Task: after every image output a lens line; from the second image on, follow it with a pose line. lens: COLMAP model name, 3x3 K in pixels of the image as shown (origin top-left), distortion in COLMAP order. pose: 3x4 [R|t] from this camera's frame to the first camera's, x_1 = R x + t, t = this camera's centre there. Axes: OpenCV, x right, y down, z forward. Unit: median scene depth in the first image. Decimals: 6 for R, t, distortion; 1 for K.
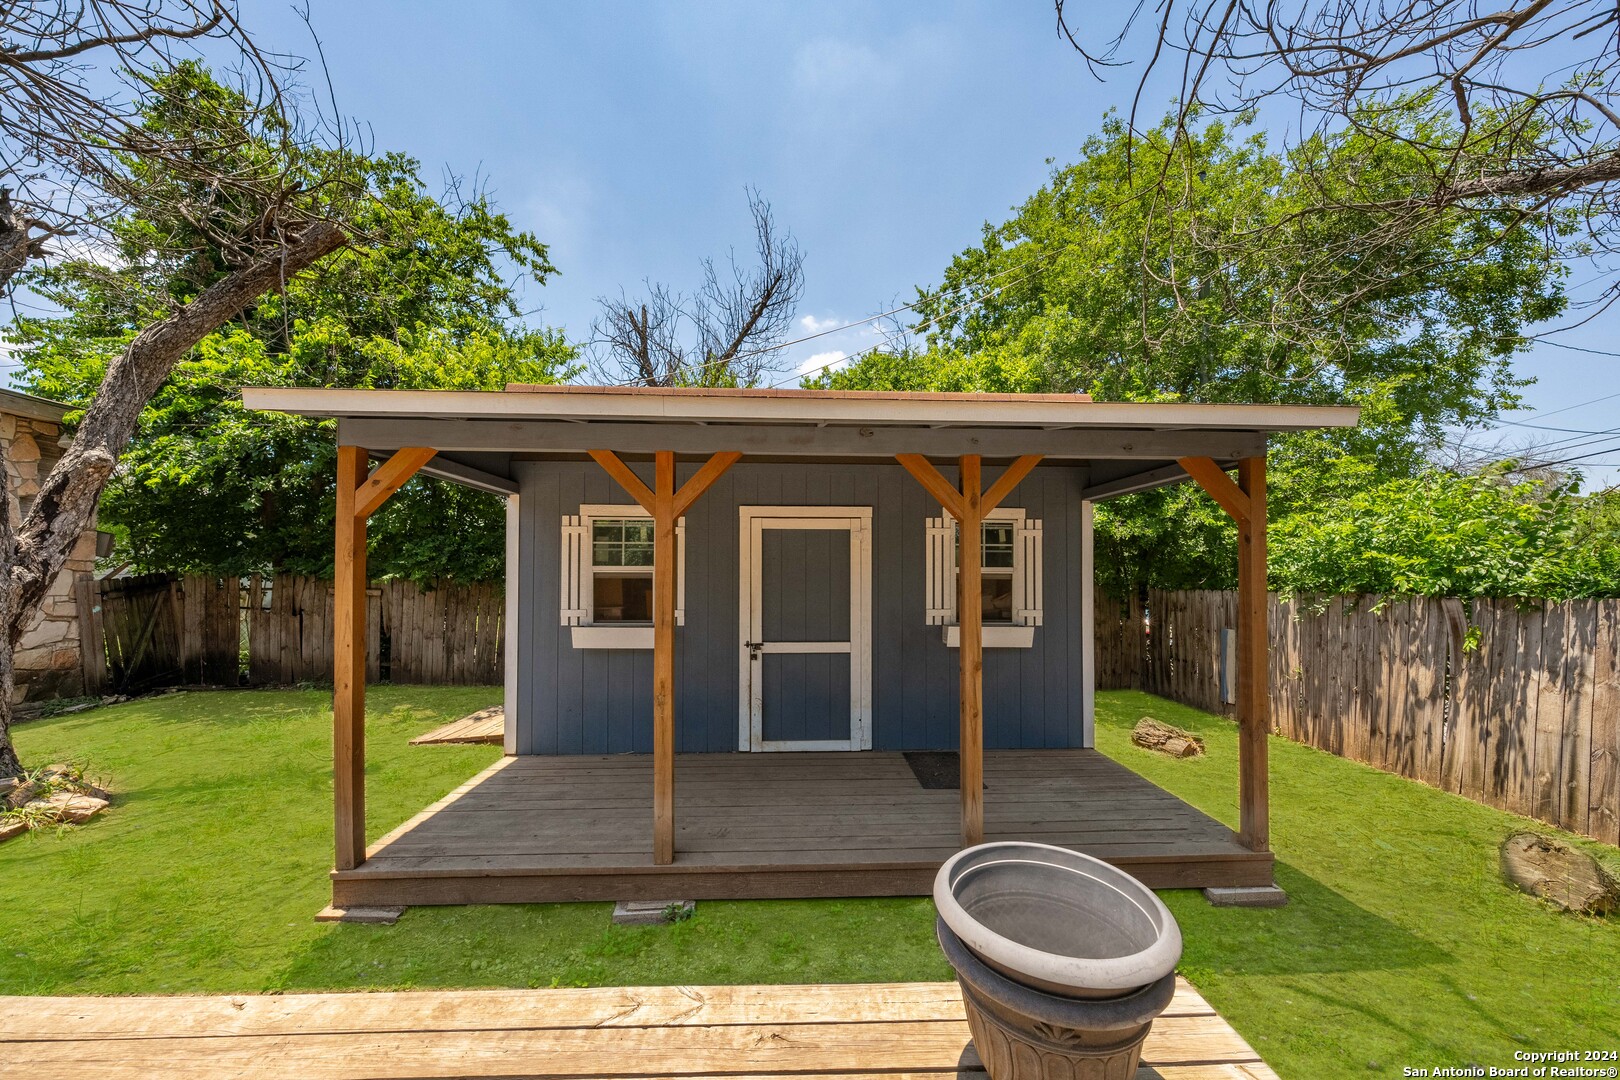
lens RADIAL K [[572.5, 0, 805.9], [0, 572.5, 561.2], [0, 0, 1]] dist [0.000014, -0.000055]
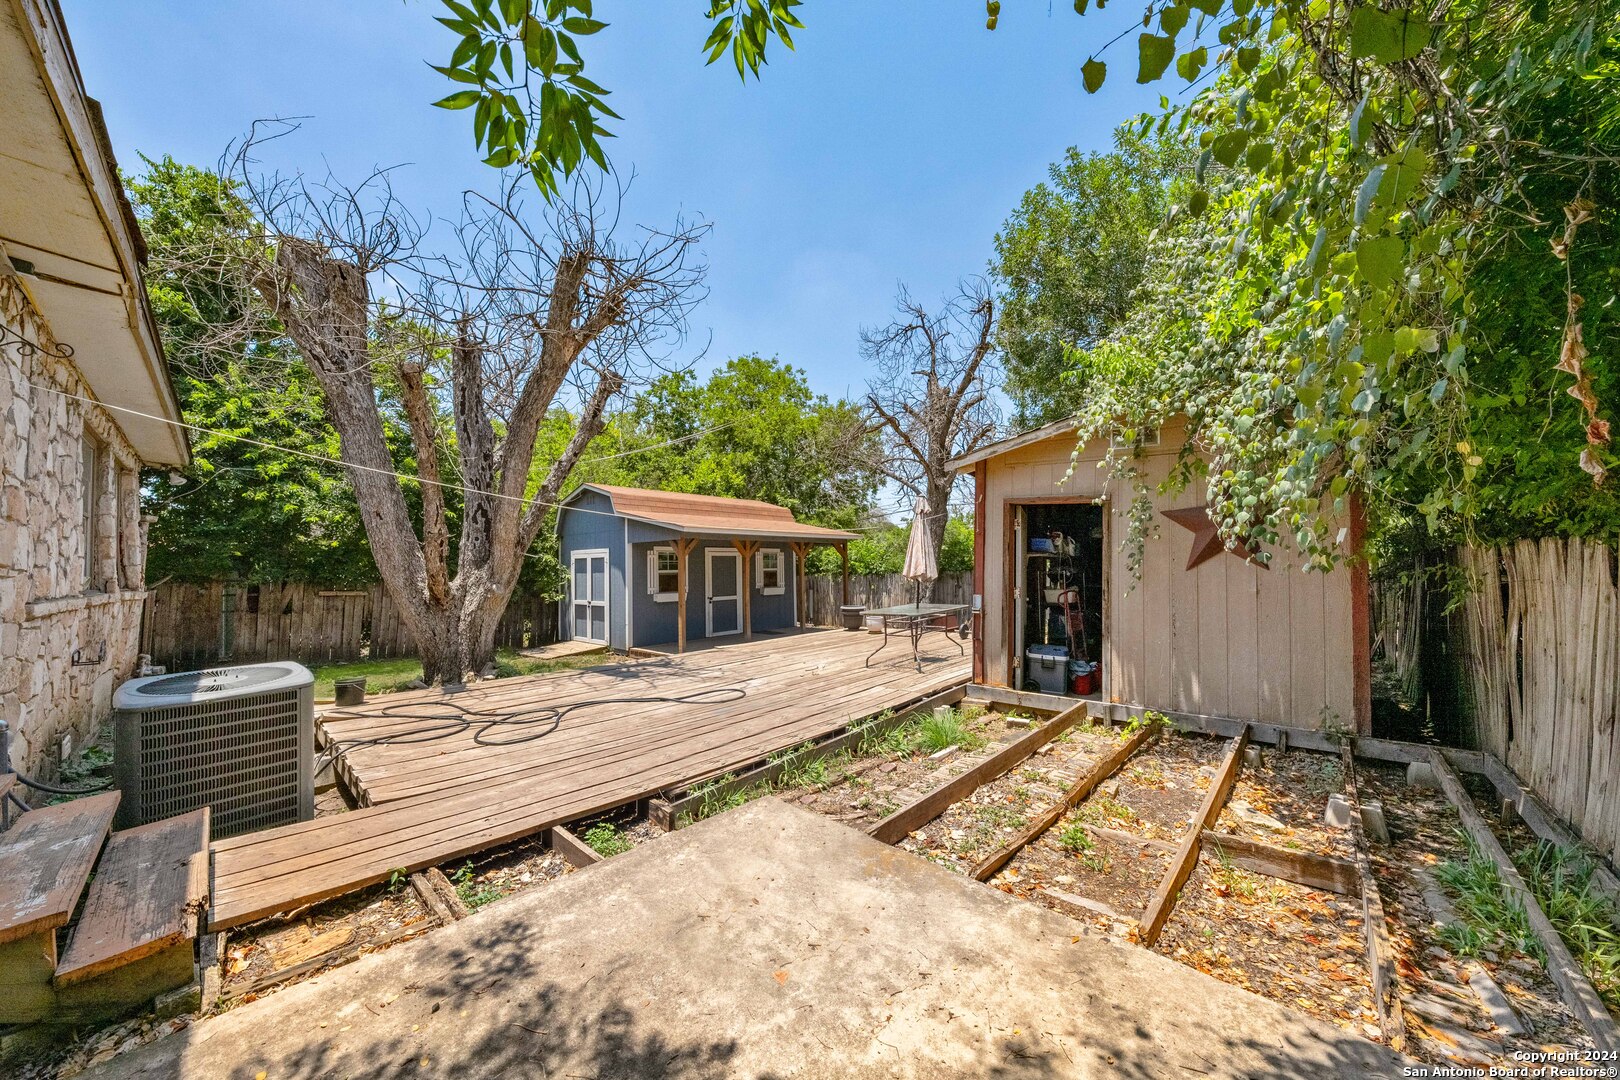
lens RADIAL K [[572.5, 0, 805.9], [0, 572.5, 561.2], [0, 0, 1]] dist [0.000014, -0.000055]
pose [[0.701886, -0.007253, 0.712252, -1.717061], [0.002327, 0.999966, 0.007890, -0.050593], [-0.712285, -0.003880, 0.701879, -1.247144]]
